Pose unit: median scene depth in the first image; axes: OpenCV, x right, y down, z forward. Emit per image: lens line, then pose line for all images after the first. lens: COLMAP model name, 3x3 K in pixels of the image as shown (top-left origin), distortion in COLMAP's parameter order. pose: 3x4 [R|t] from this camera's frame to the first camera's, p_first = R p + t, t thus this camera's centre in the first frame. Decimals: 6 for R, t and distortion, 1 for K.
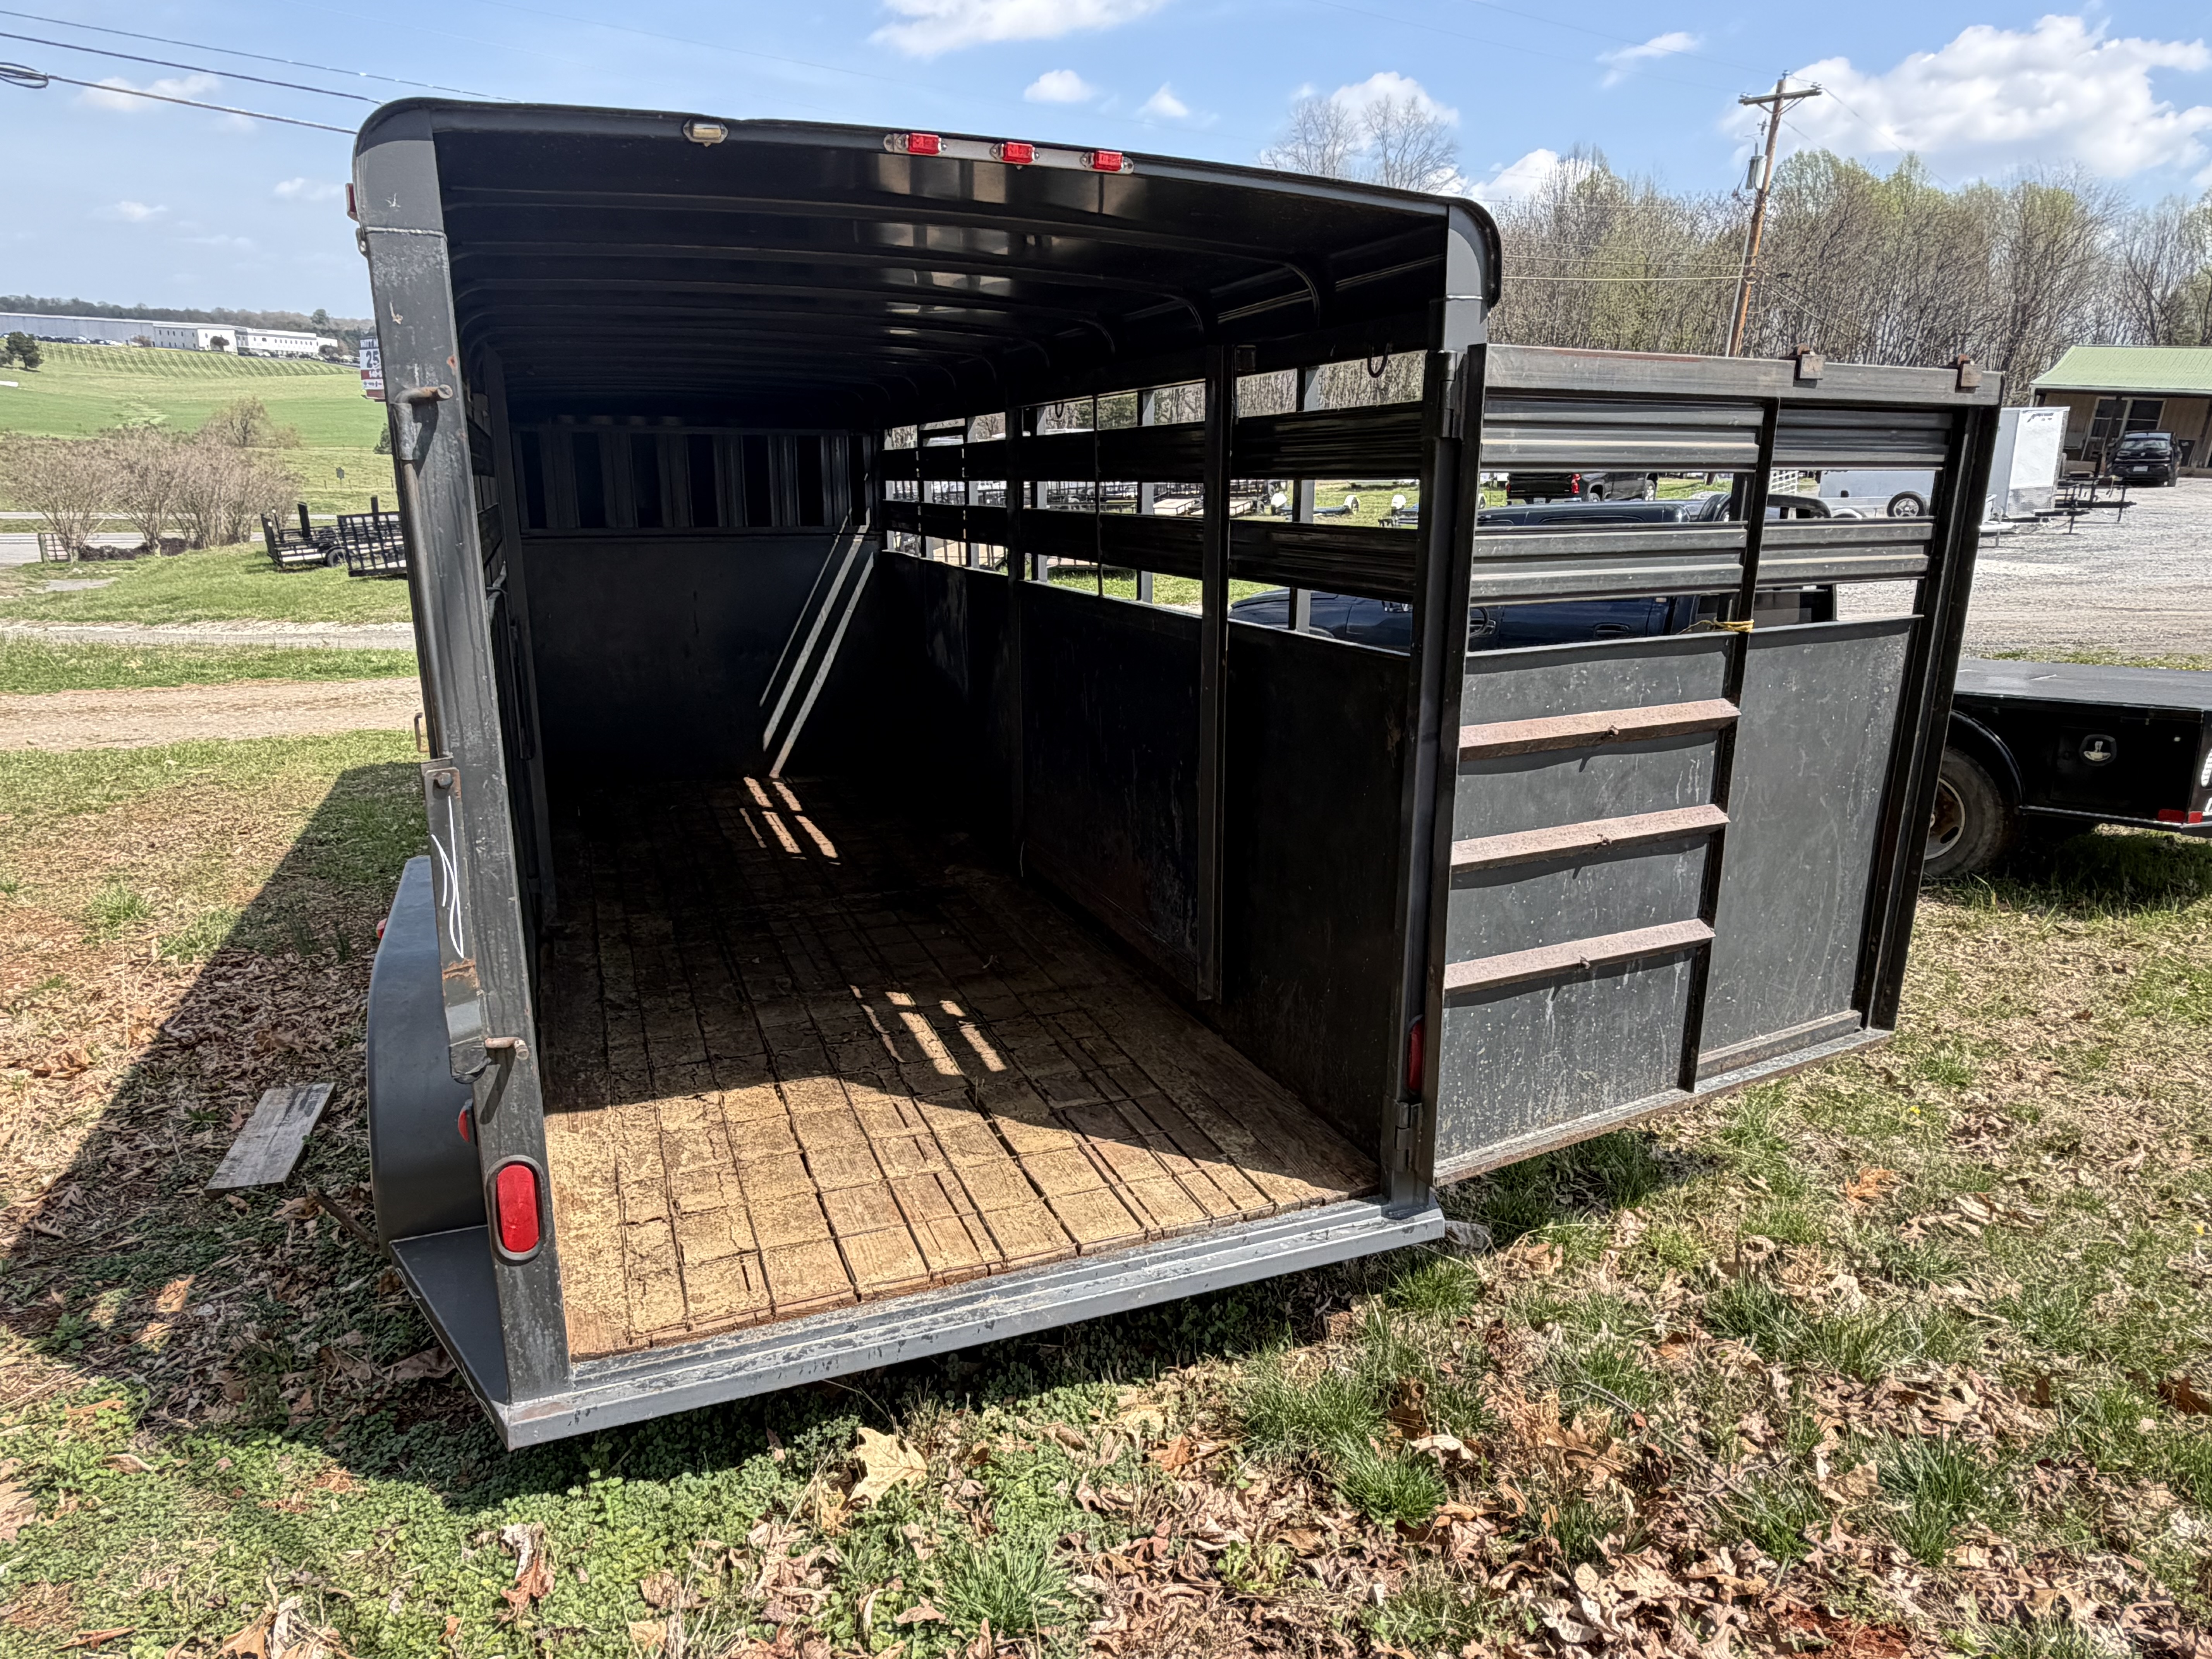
lens RADIAL K [[1361.0, 0, 1097.4], [0, 1361.0, 814.8], [0, 0, 1]] dist [-0.002179, 0.001234]
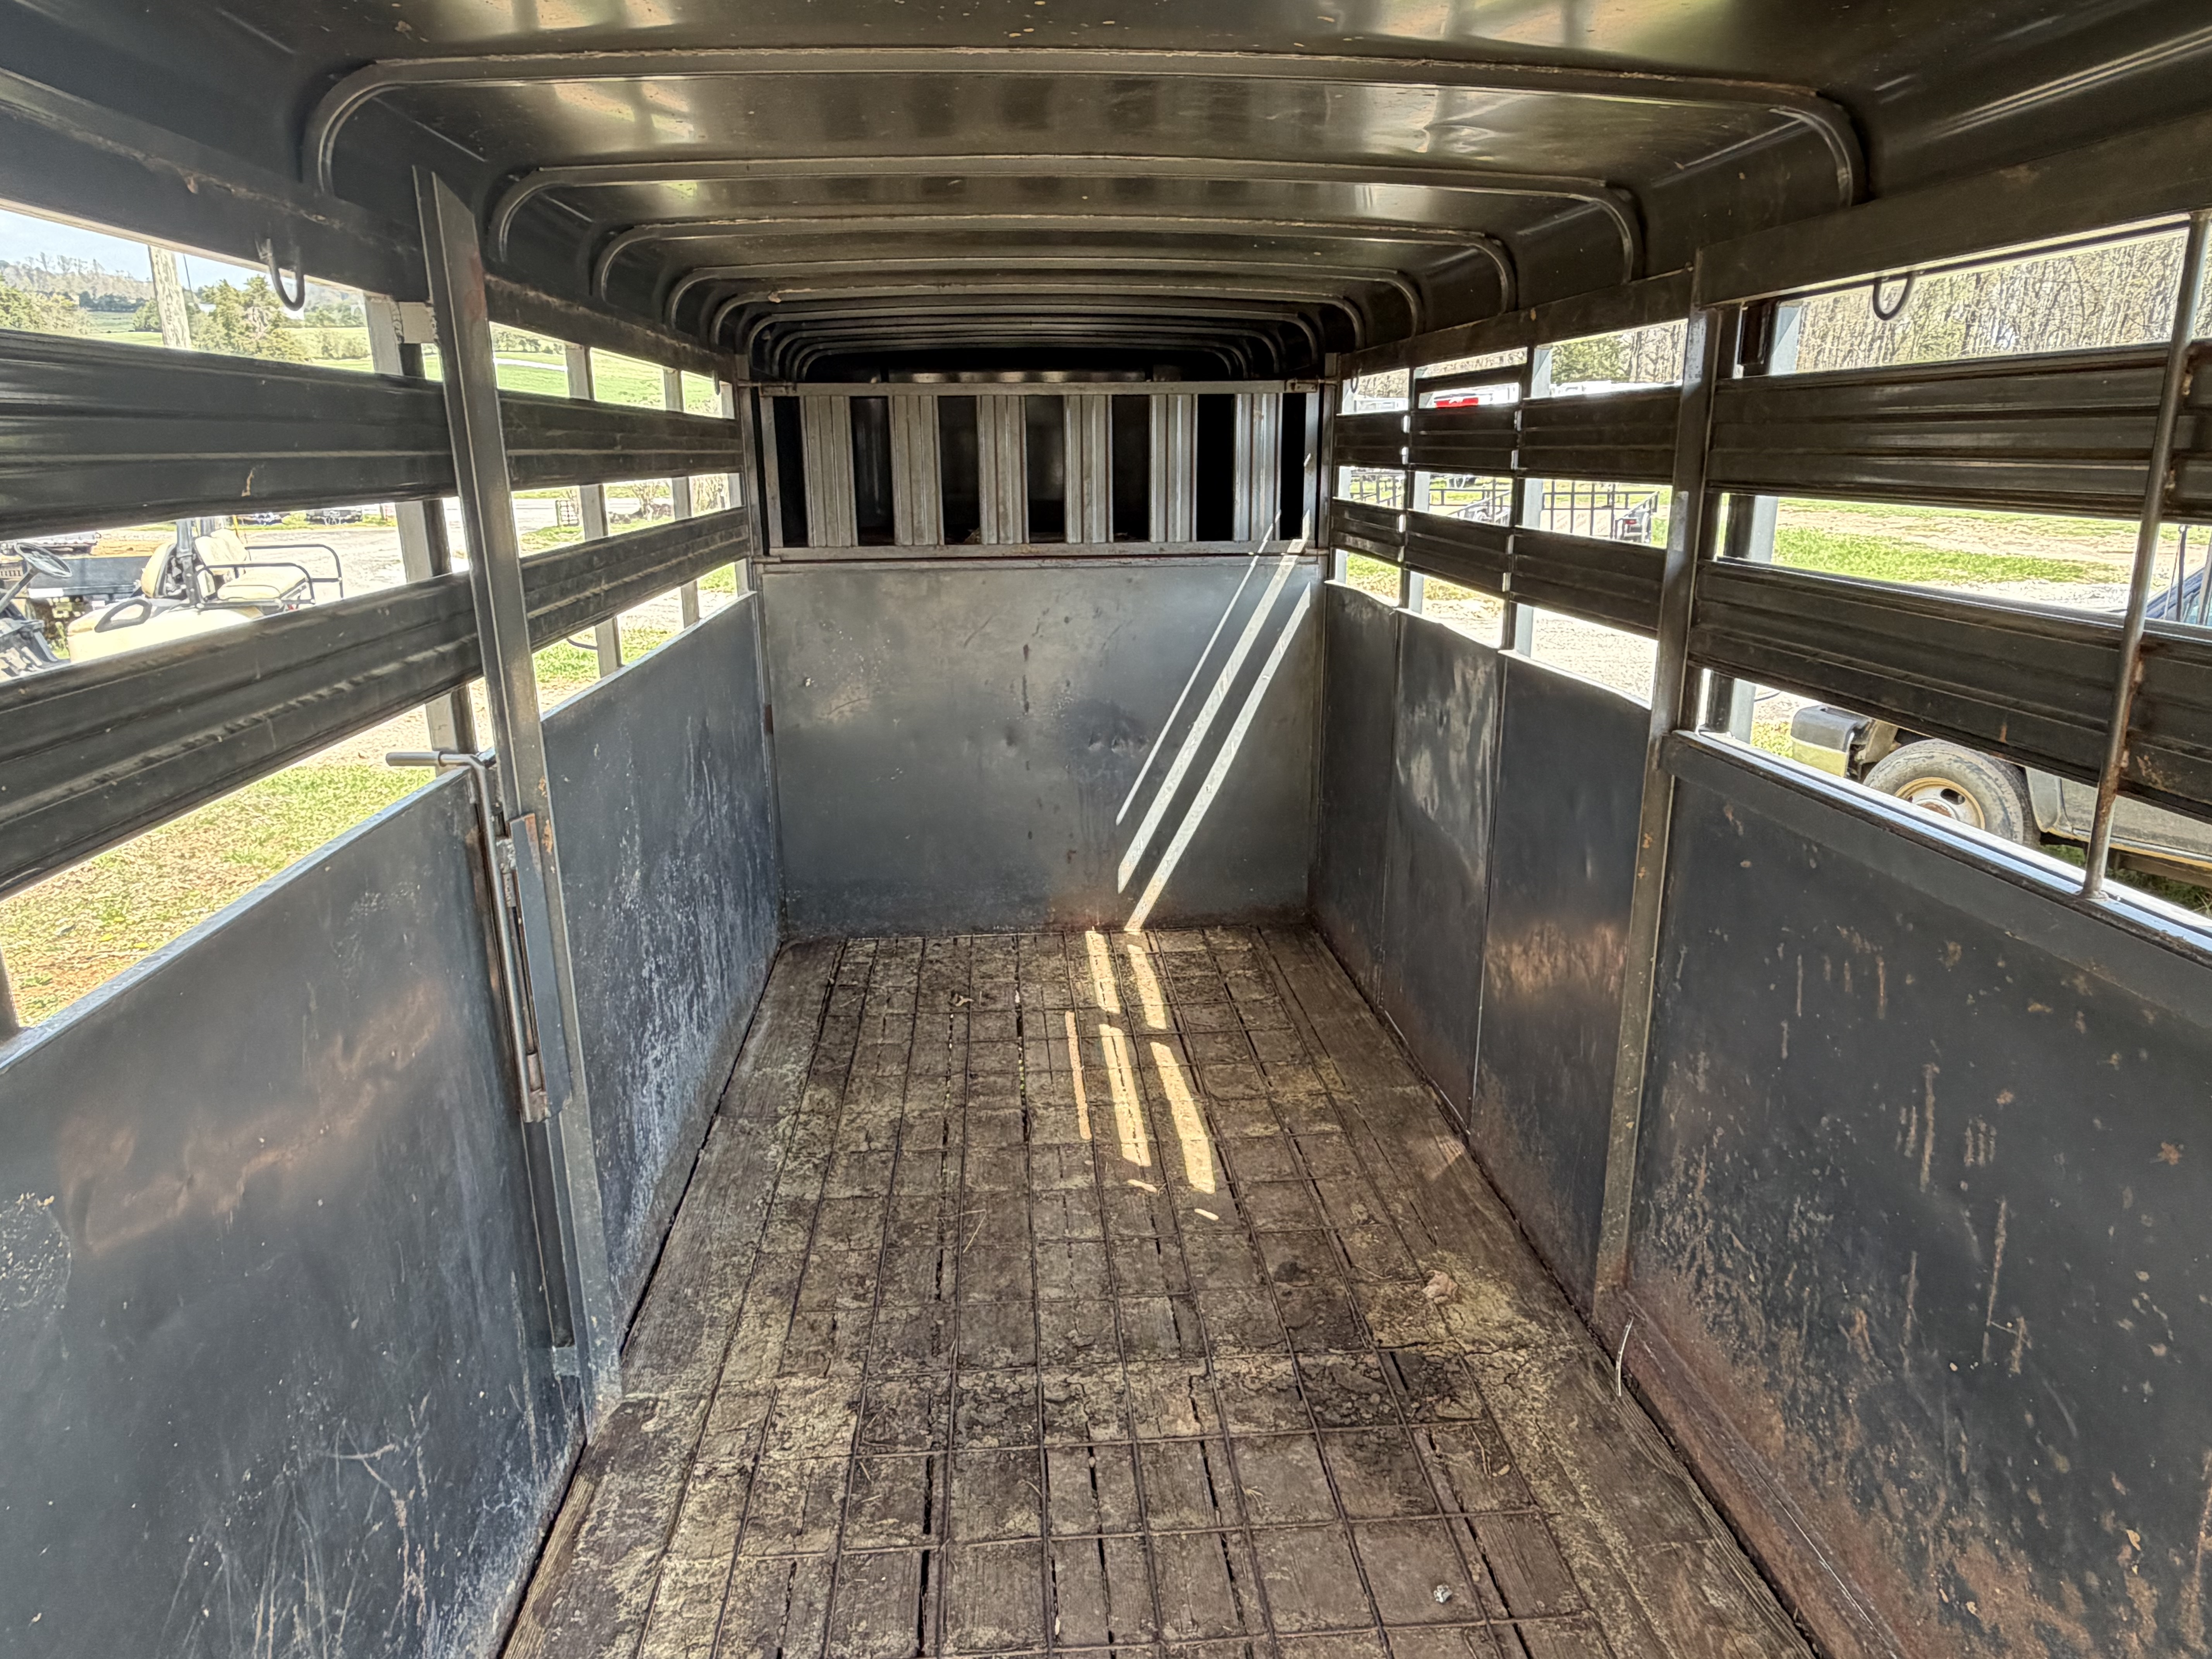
lens RADIAL K [[1361.0, 0, 1113.0], [0, 1361.0, 830.0], [0, 0, 1]] dist [-0.002179, 0.001234]
pose [[0.958872, 0.070344, -0.274983, -0.083218], [-0.060808, 0.997220, 0.043064, -0.117239], [0.277248, -0.024572, 0.960484, 0.434481]]
